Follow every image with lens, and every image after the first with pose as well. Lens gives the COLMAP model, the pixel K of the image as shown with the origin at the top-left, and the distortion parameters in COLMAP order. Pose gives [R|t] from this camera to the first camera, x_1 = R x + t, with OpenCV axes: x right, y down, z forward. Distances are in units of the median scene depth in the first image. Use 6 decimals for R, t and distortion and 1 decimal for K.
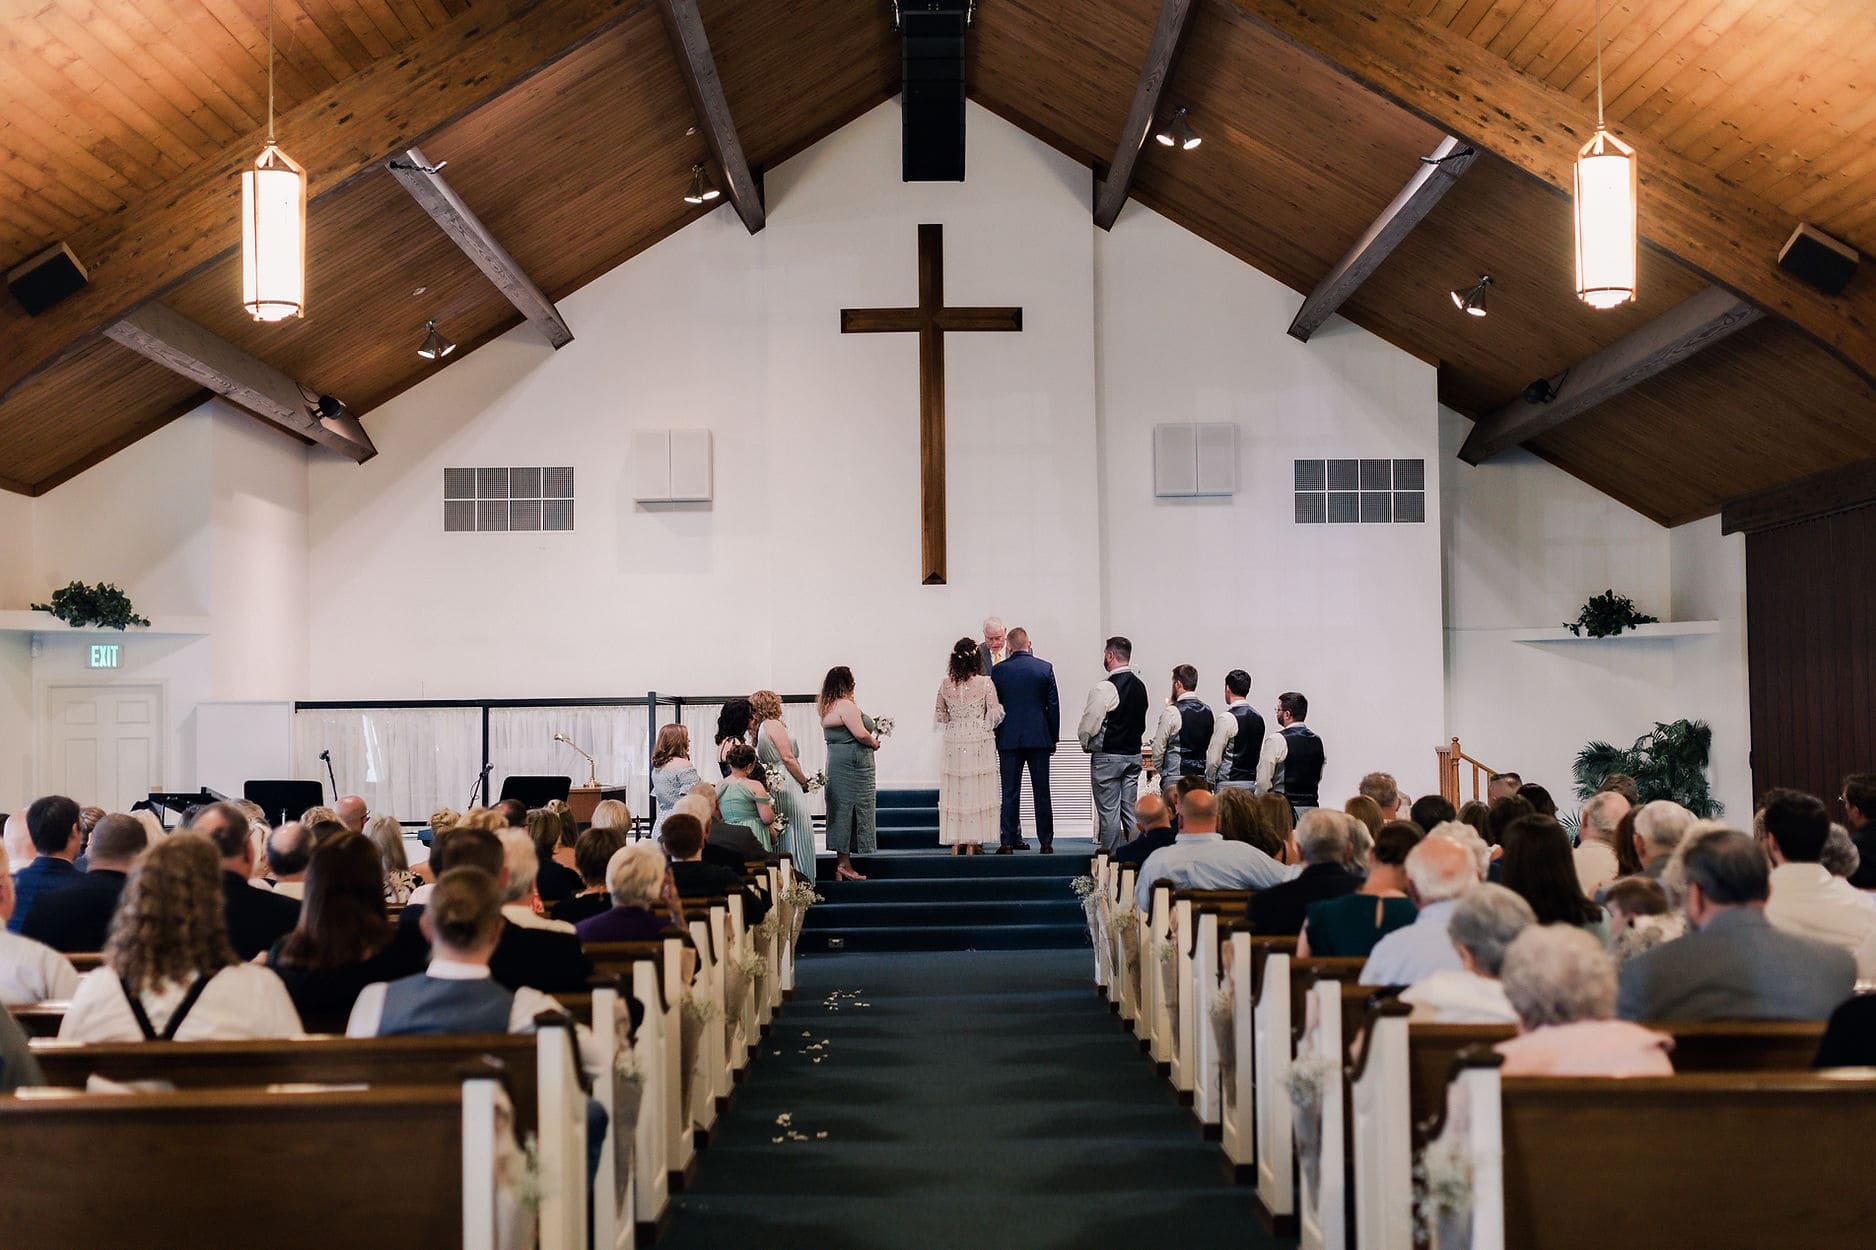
lens RADIAL K [[2756.6, 0, 938.0], [0, 2756.6, 625.0], [0, 0, 1]] dist [0.006042, 0.108267]
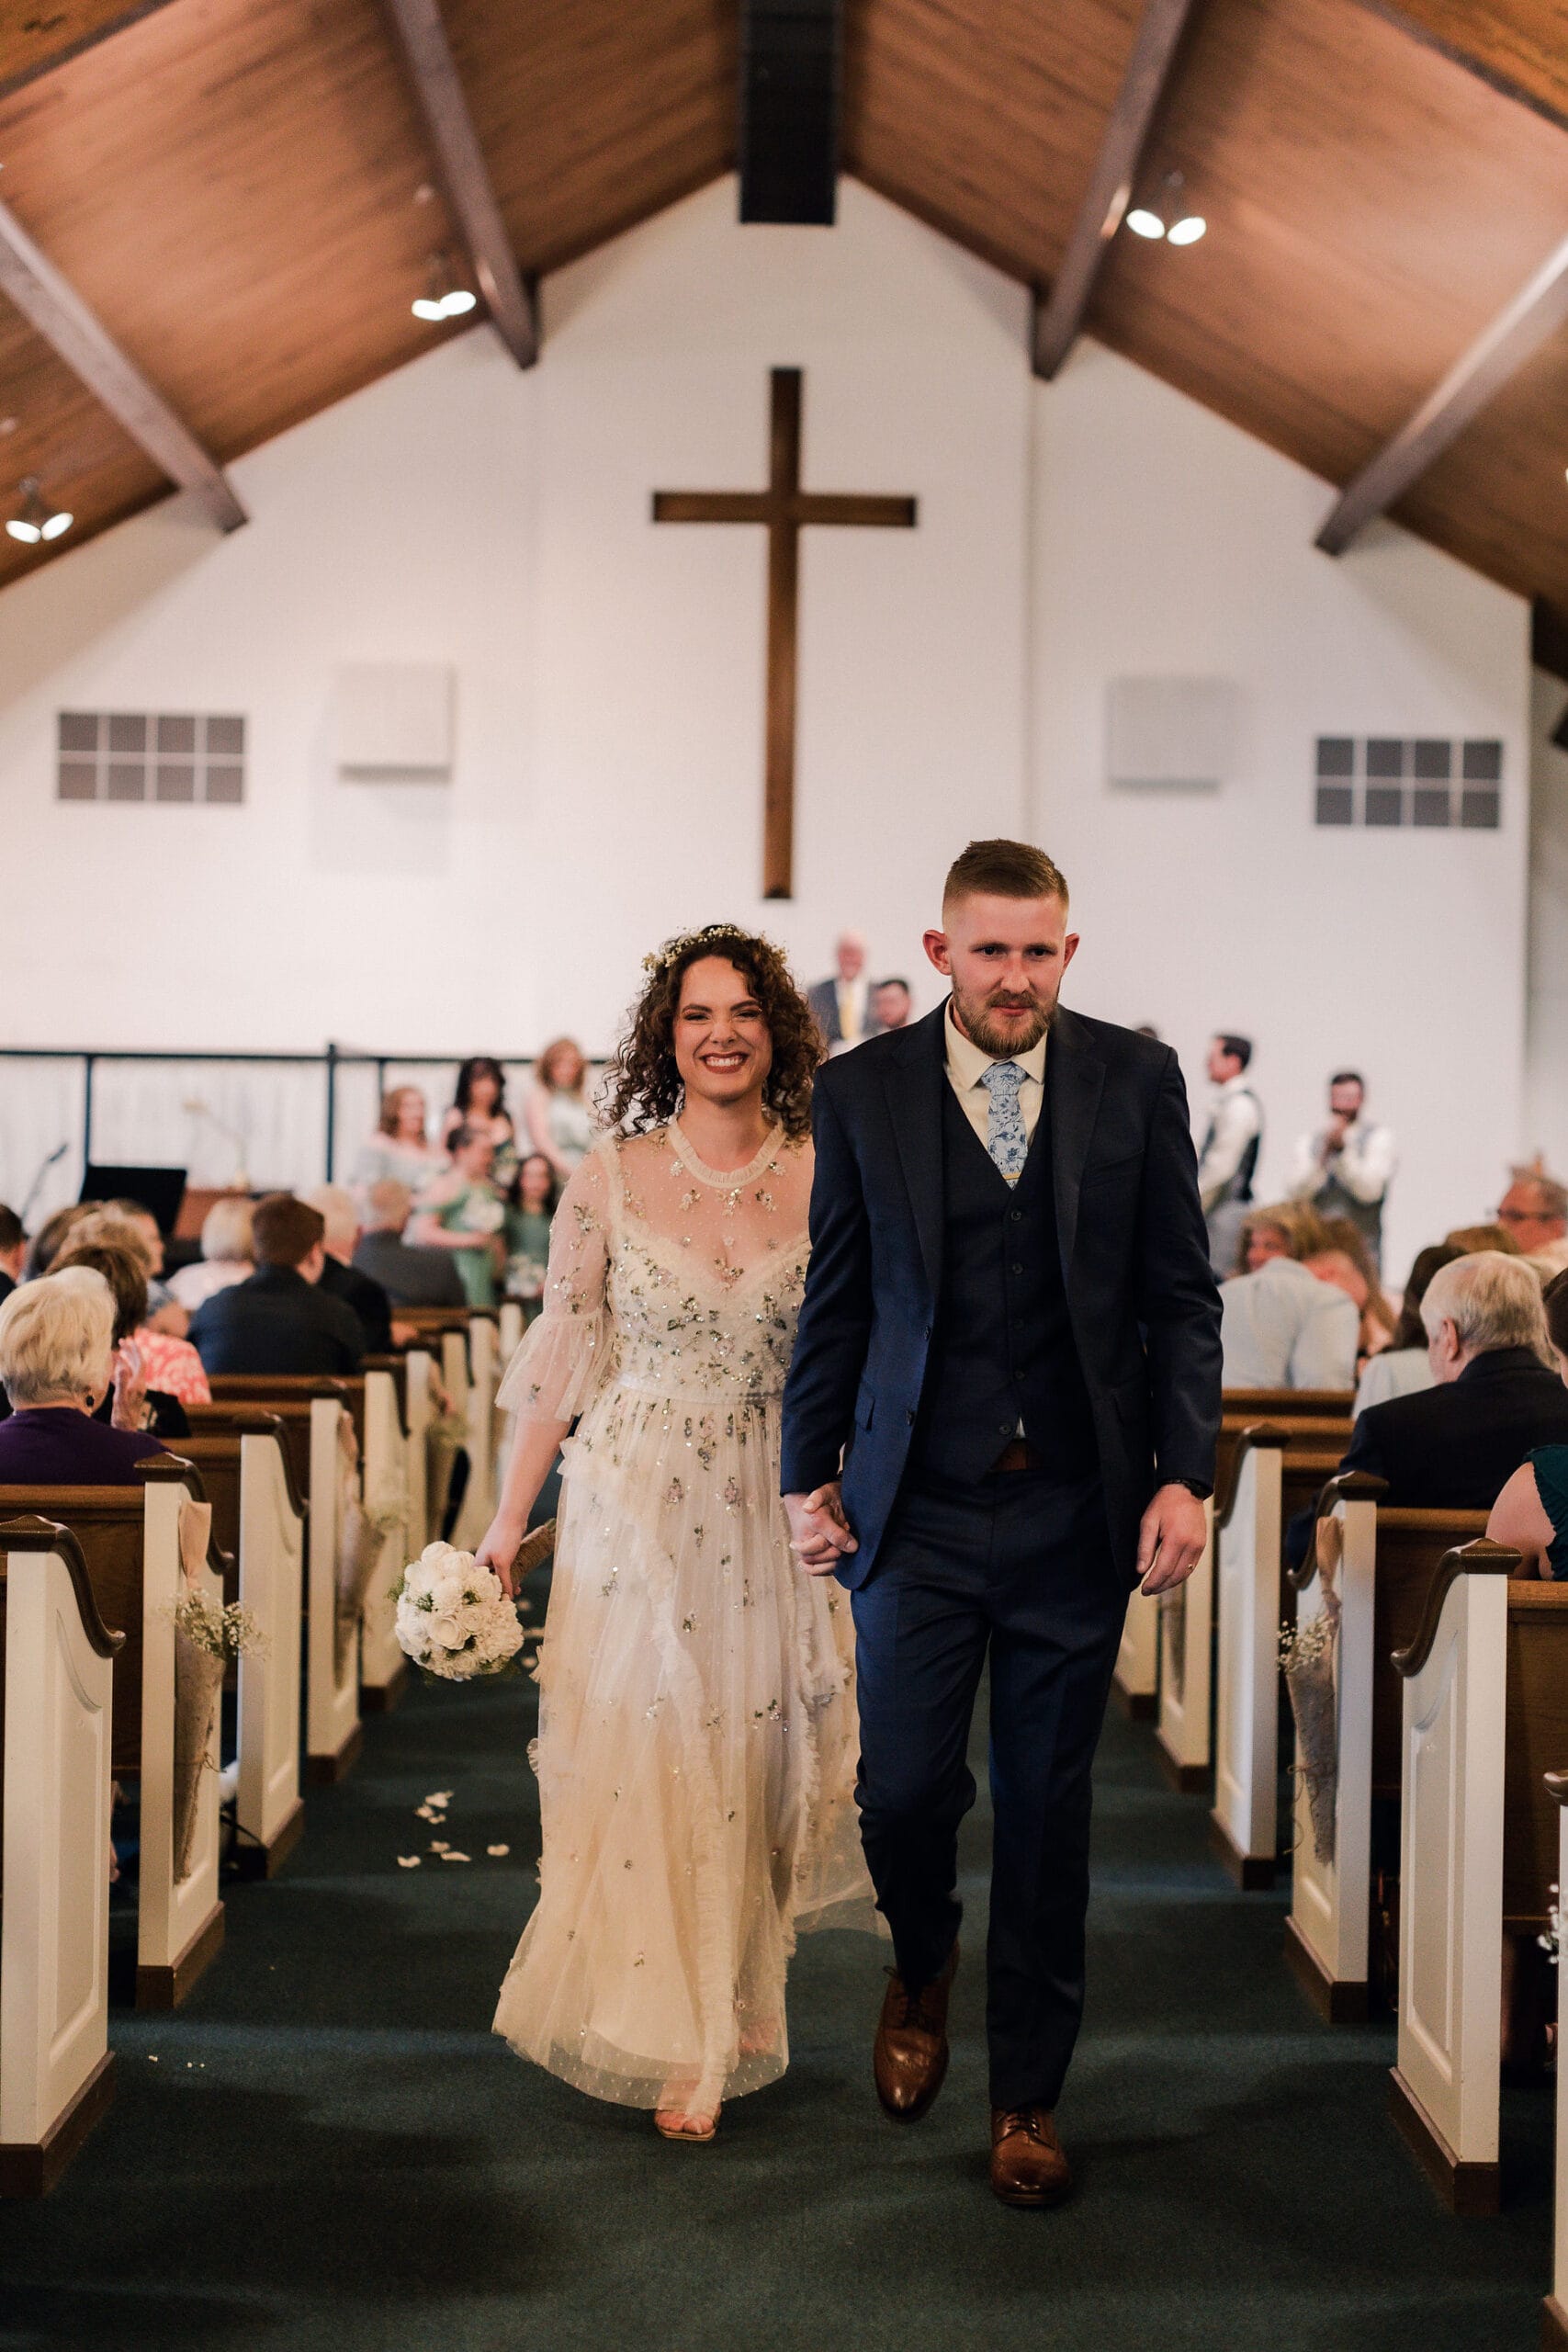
lens RADIAL K [[3204.1, 0, 784.0], [0, 3204.1, 1176.0], [0, 0, 1]] dist [0.026594, 0.073216]
pose [[0.999628, 0.026888, -0.004662, 0.005621], [-0.026639, 0.998531, 0.047193, 0.015358], [0.005924, -0.047051, 0.998875, 0.212757]]
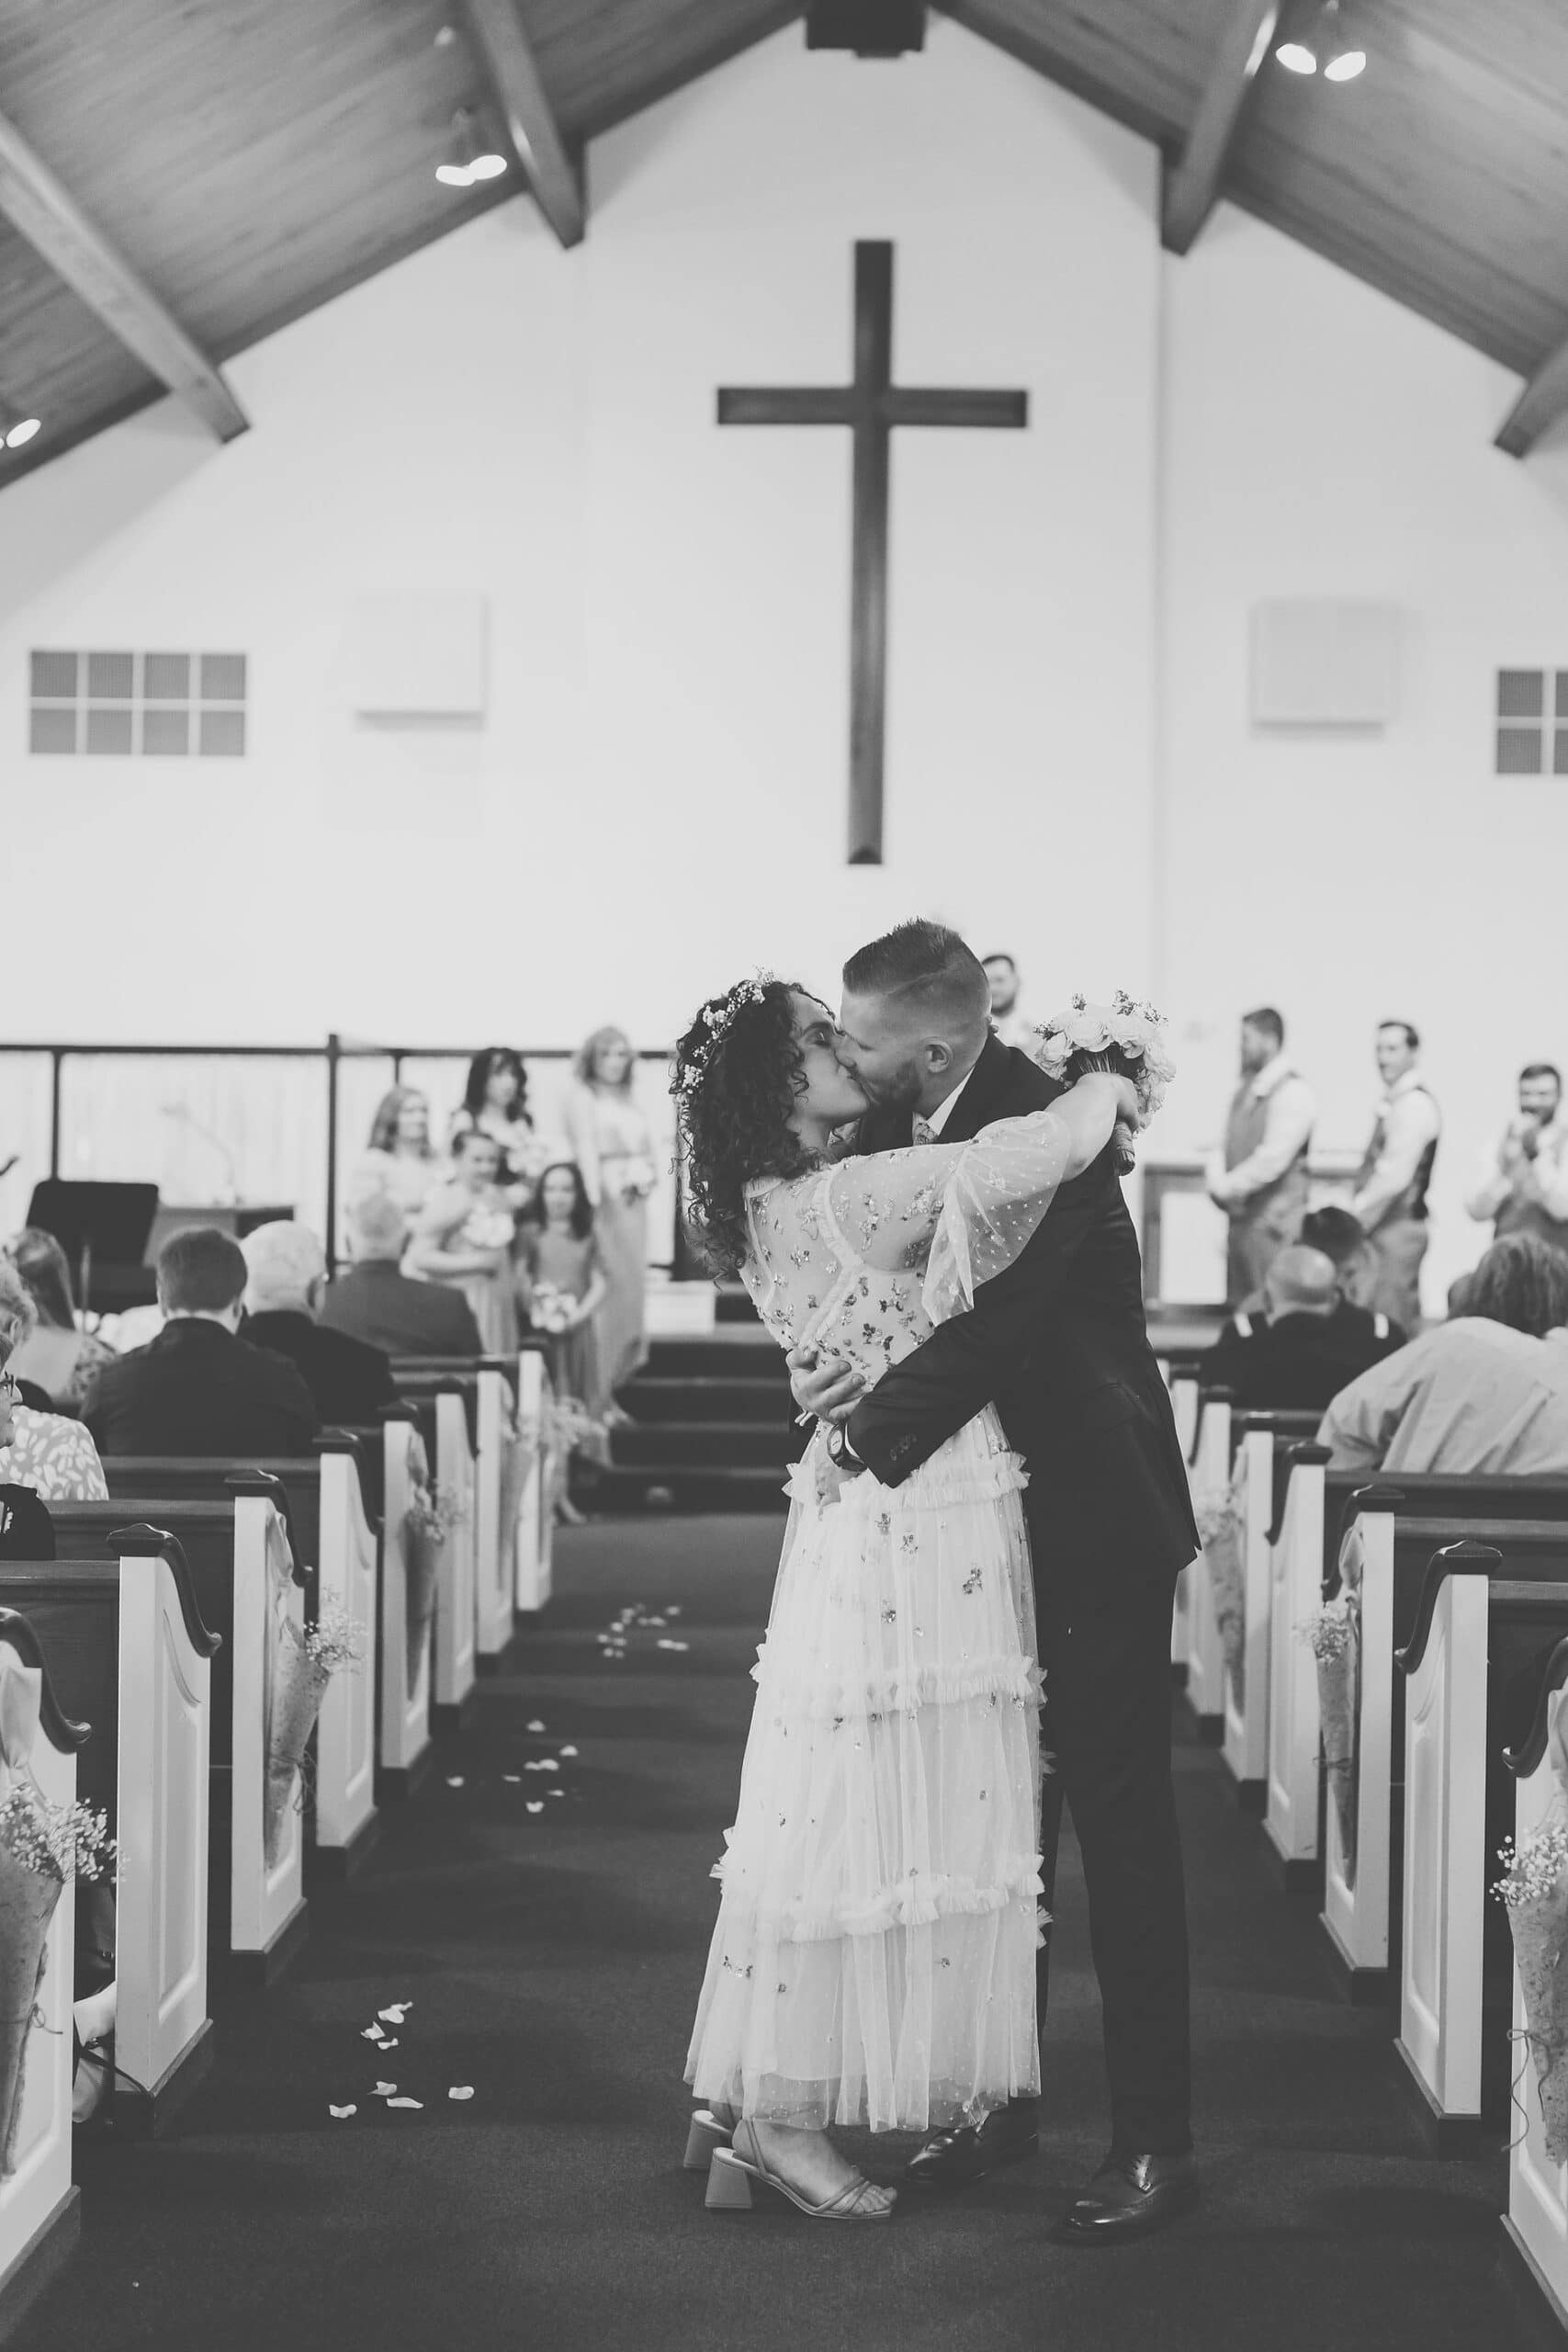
lens RADIAL K [[3455.7, 0, 776.9], [0, 3455.7, 1198.9], [0, 0, 1]] dist [0.006042, 0.108267]
pose [[0.998913, 0.024764, -0.039481, 0.010579], [-0.022512, 0.998149, 0.056494, 0.014560], [0.040806, -0.055544, 0.997622, 0.272958]]
